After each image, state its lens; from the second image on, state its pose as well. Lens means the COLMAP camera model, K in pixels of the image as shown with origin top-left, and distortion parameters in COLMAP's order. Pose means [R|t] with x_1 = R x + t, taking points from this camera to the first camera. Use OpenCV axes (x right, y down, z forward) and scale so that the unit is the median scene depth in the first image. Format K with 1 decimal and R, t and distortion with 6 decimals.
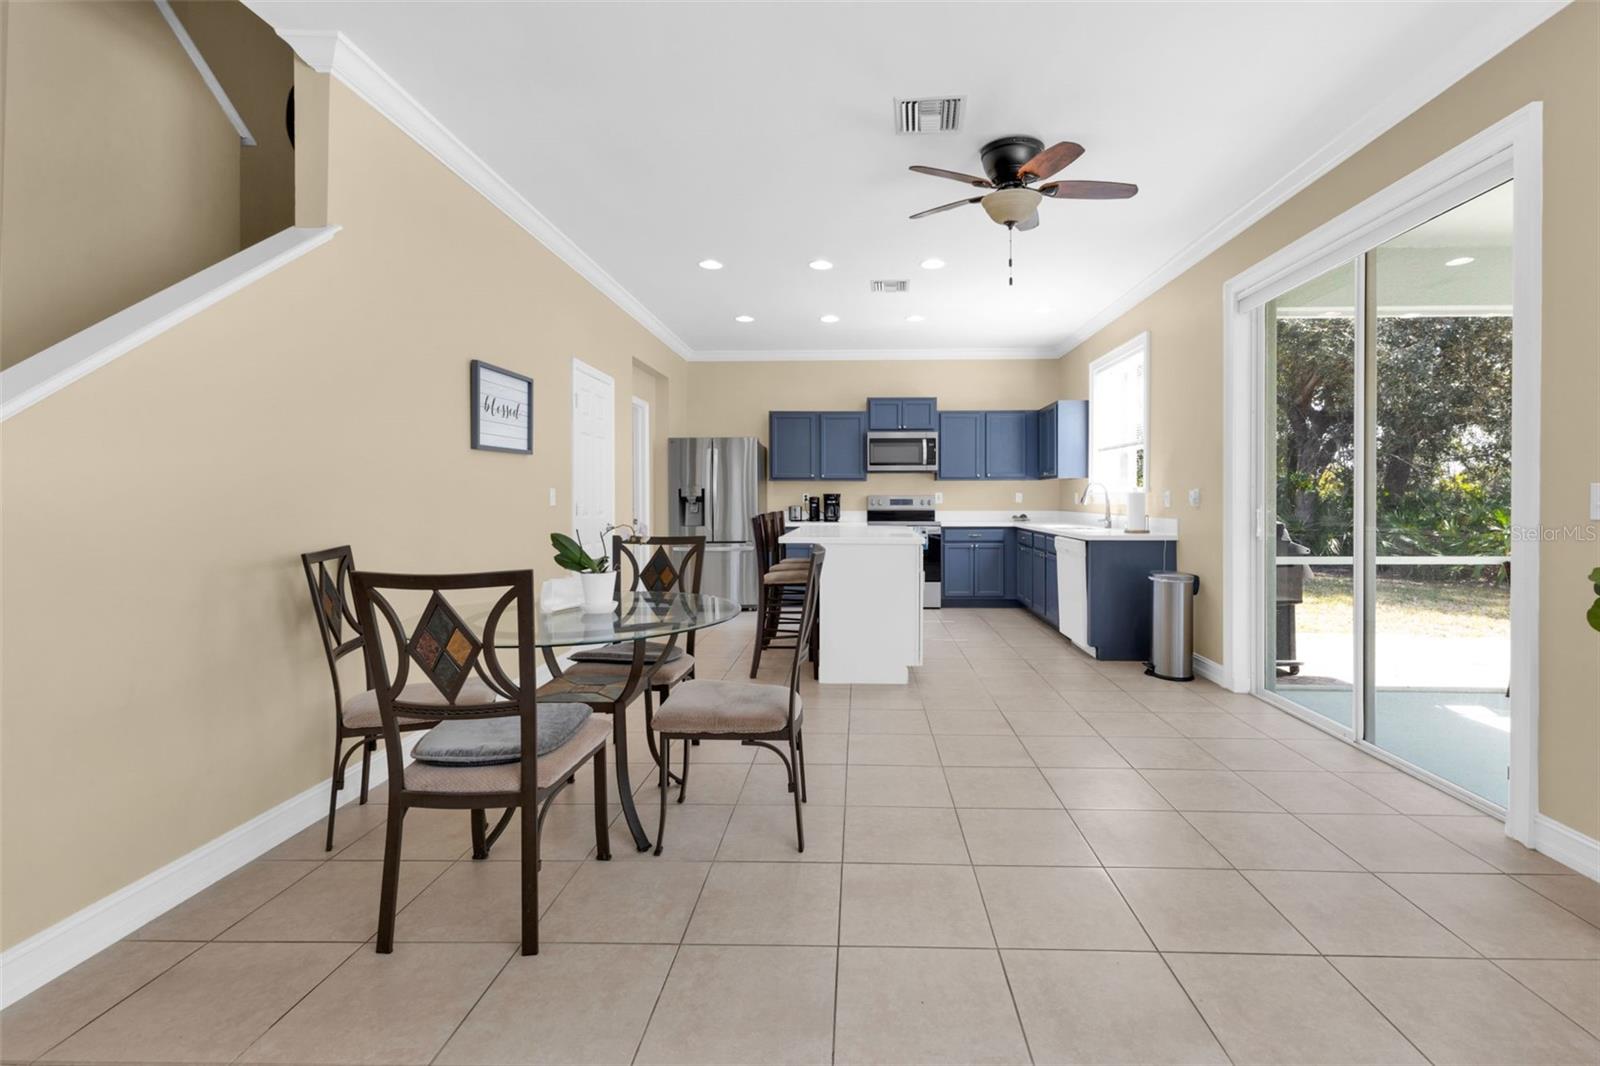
lens RADIAL K [[733.7, 0, 821.4], [0, 733.7, 494.8], [0, 0, 1]] dist [0.000847, 0.000047]
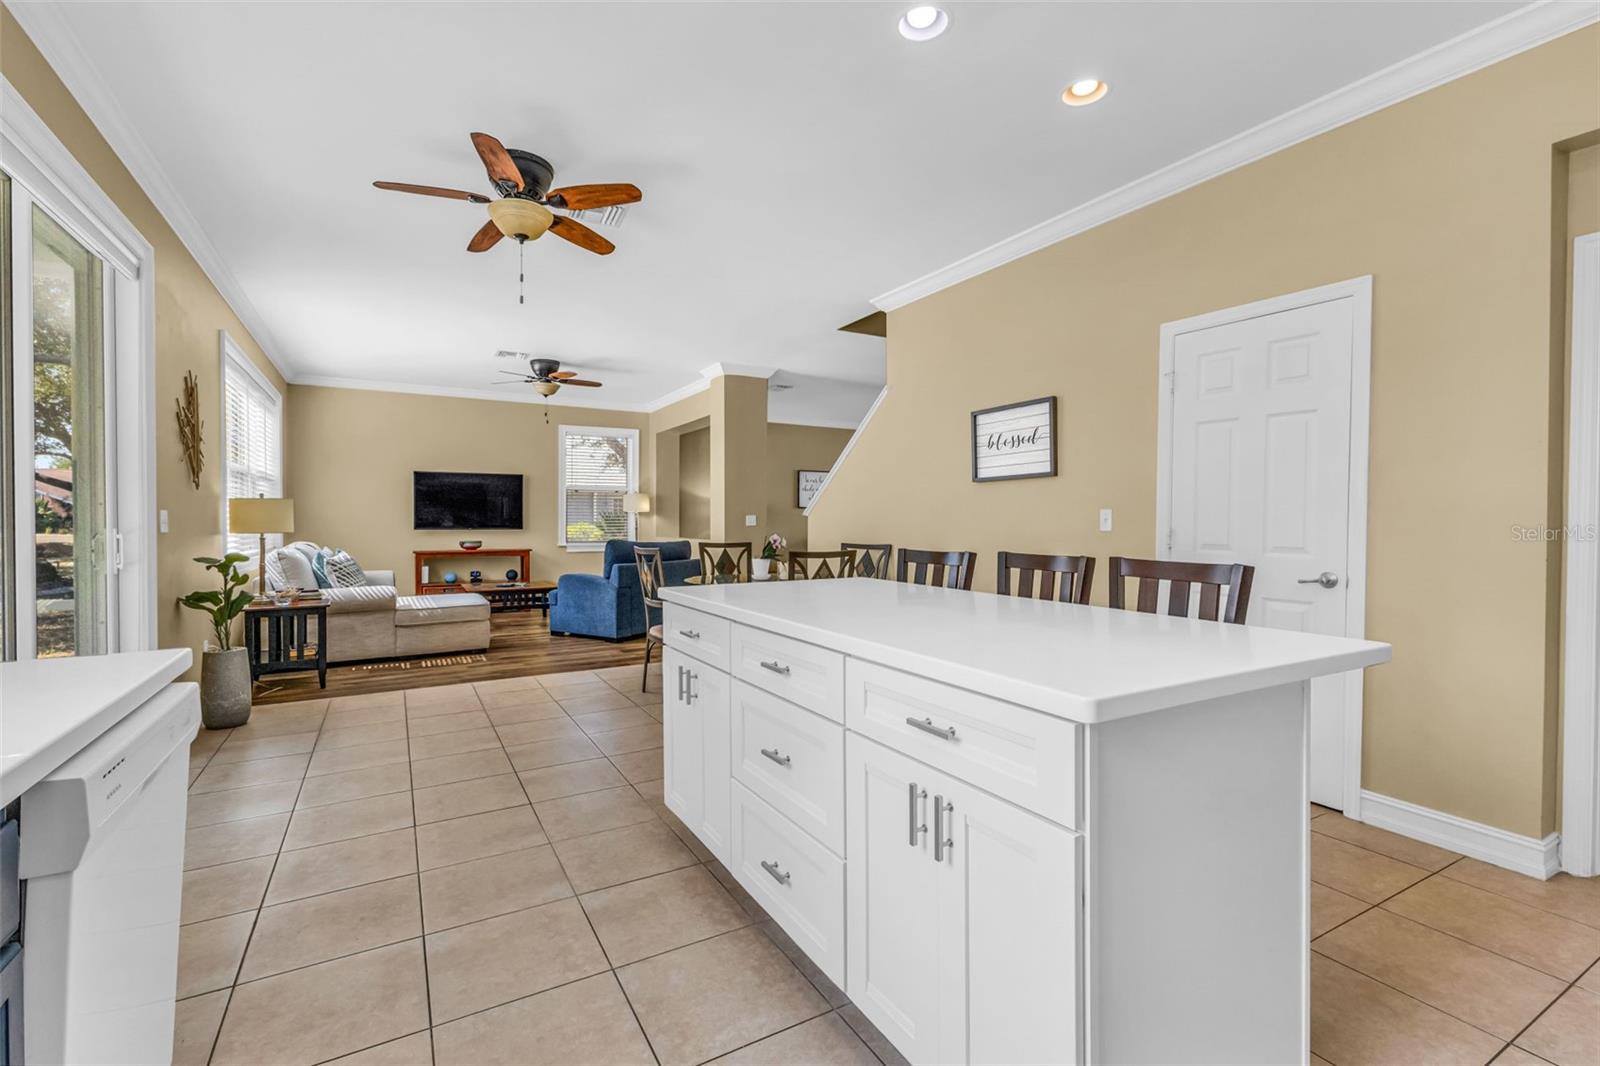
lens RADIAL K [[724.9, 0, 816.6], [0, 724.9, 526.2], [0, 0, 1]] dist [0.001405, 0.000118]
pose [[-0.845839, 0.001898, -0.533435, 0.214715], [-0.002134, 0.999974, 0.006943, 0.002815], [0.533434, 0.007011, -0.845813, 0.965776]]
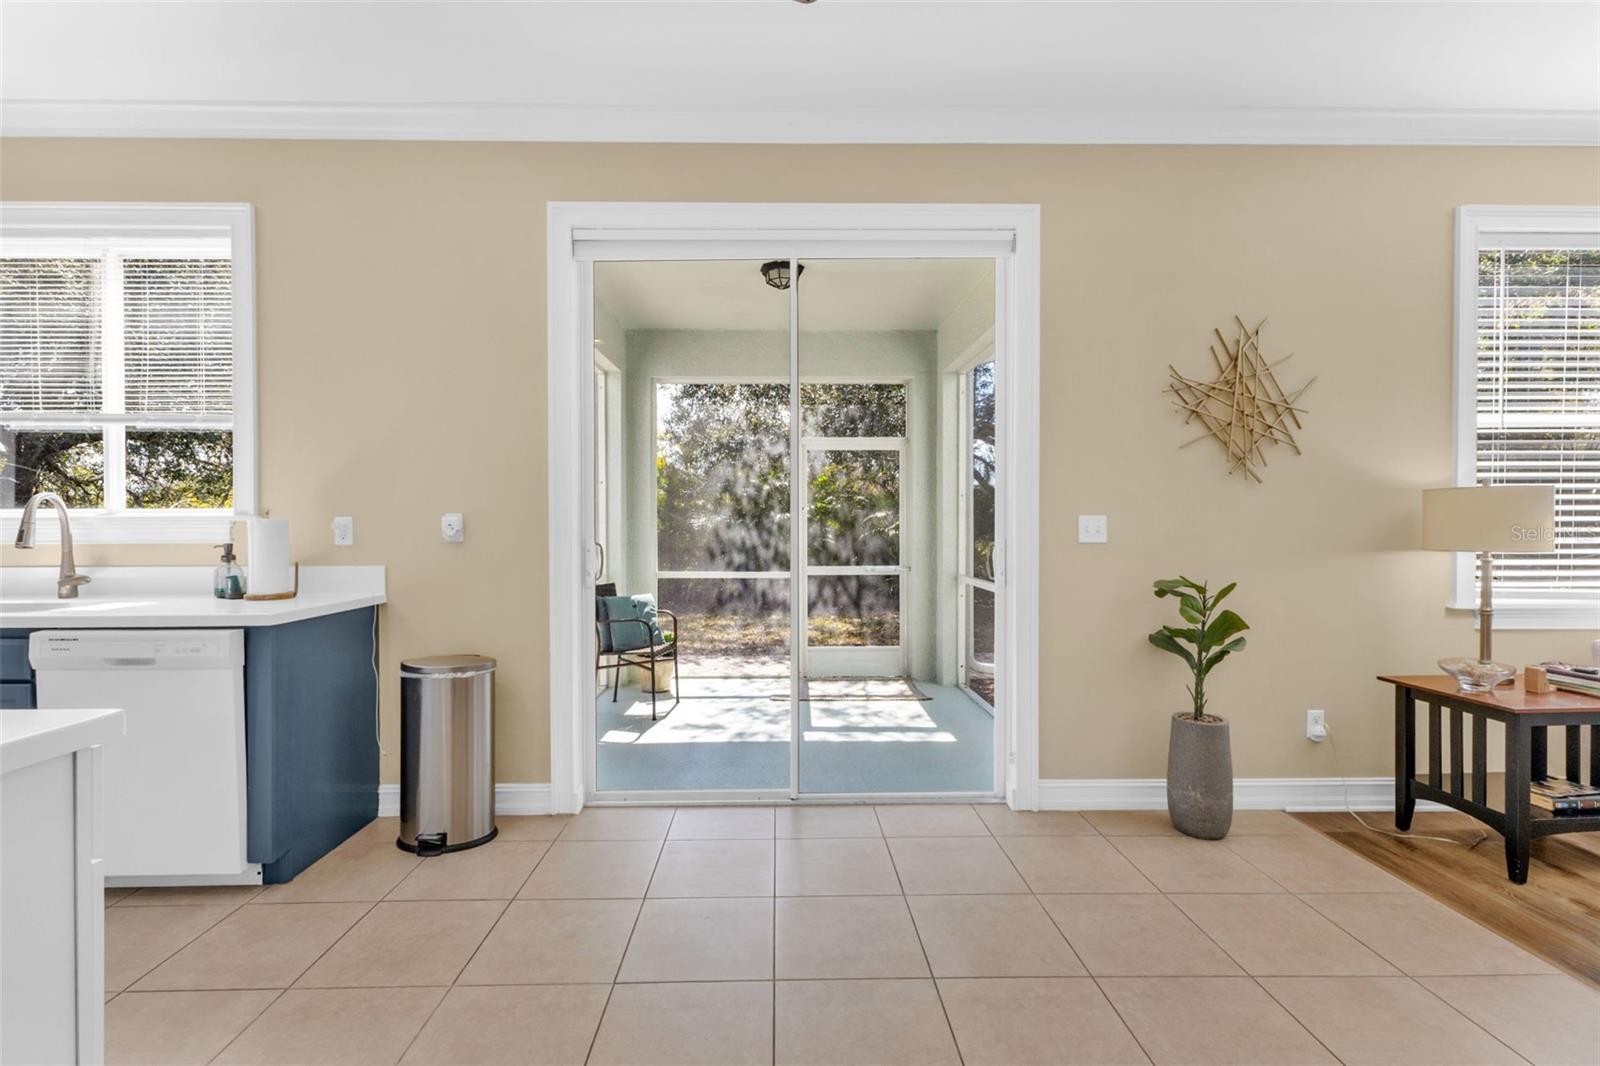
lens RADIAL K [[722.7, 0, 800.0], [0, 722.7, 533.0], [0, 0, 1]] dist [0.016422, 0.000085]
pose [[-0.060409, -0.015397, 0.998055, -0.061890], [0.000379, 0.999881, 0.015448, -0.000366], [-0.998174, 0.001311, -0.060396, 0.495014]]
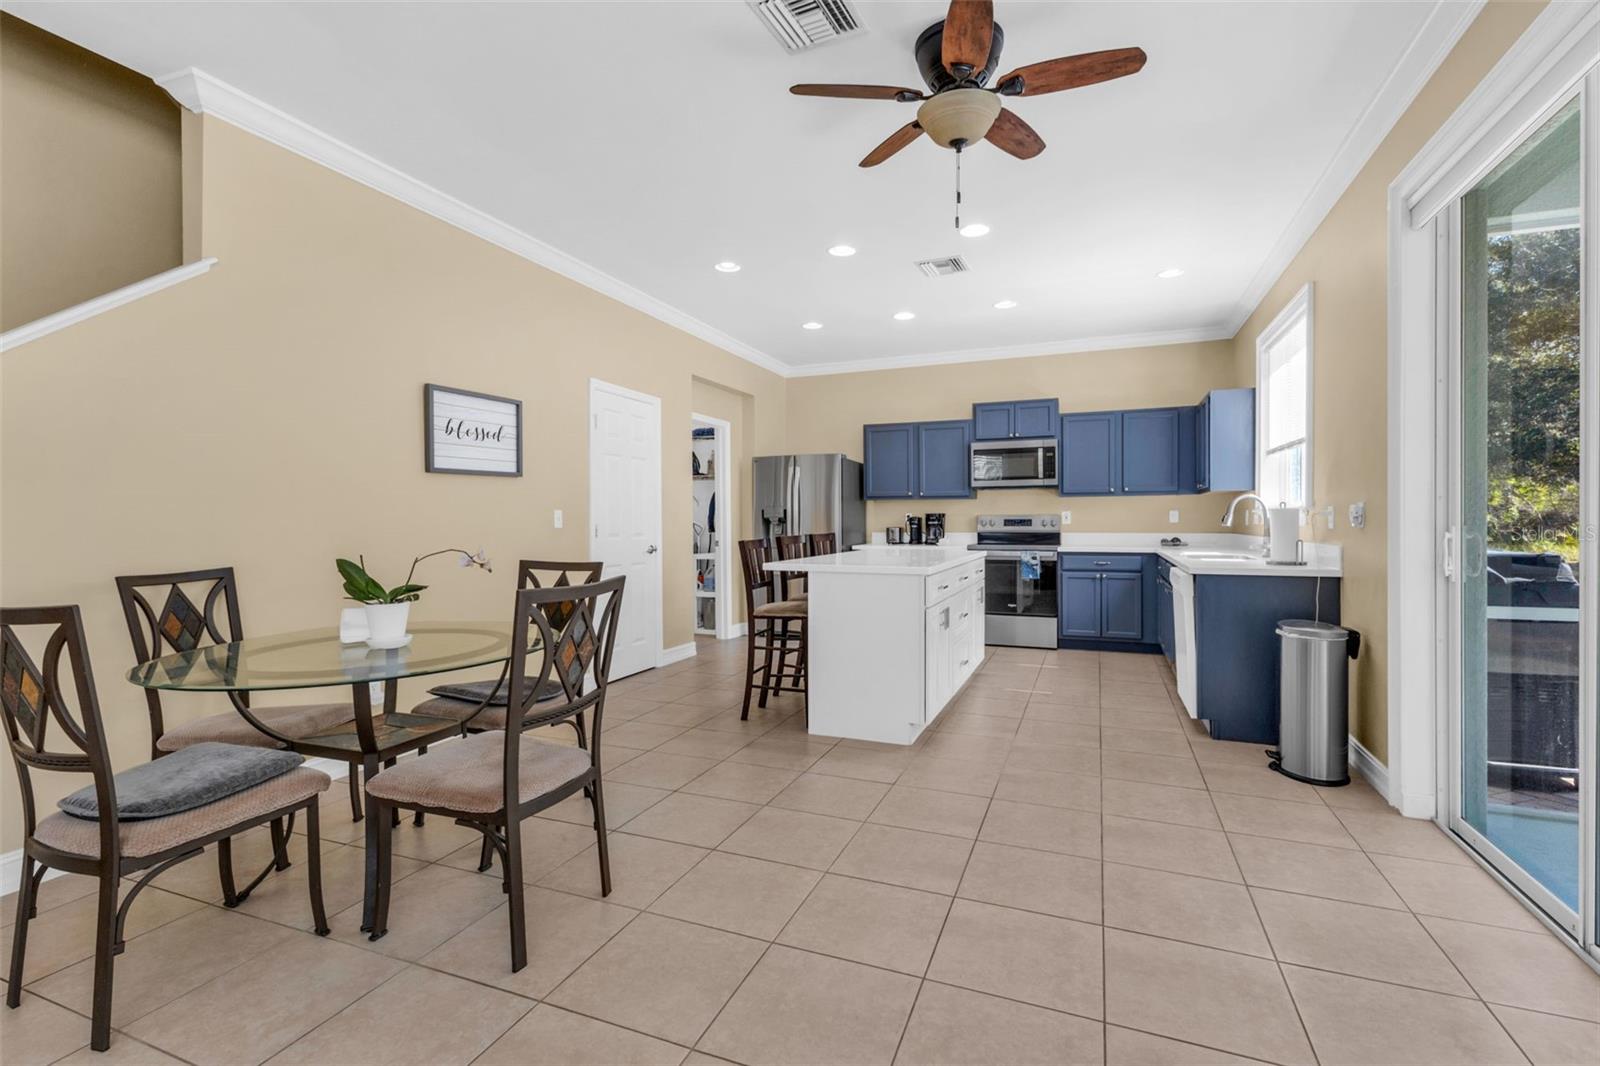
lens RADIAL K [[717.4, 0, 791.6], [0, 717.4, 518.0], [0, 0, 1]] dist [0.000647, -0.000217]
pose [[0.933256, -0.005548, -0.359169, 0.175372], [0.006723, 0.999975, 0.002022, 0.001053], [0.359149, -0.004302, 0.933270, 0.131824]]
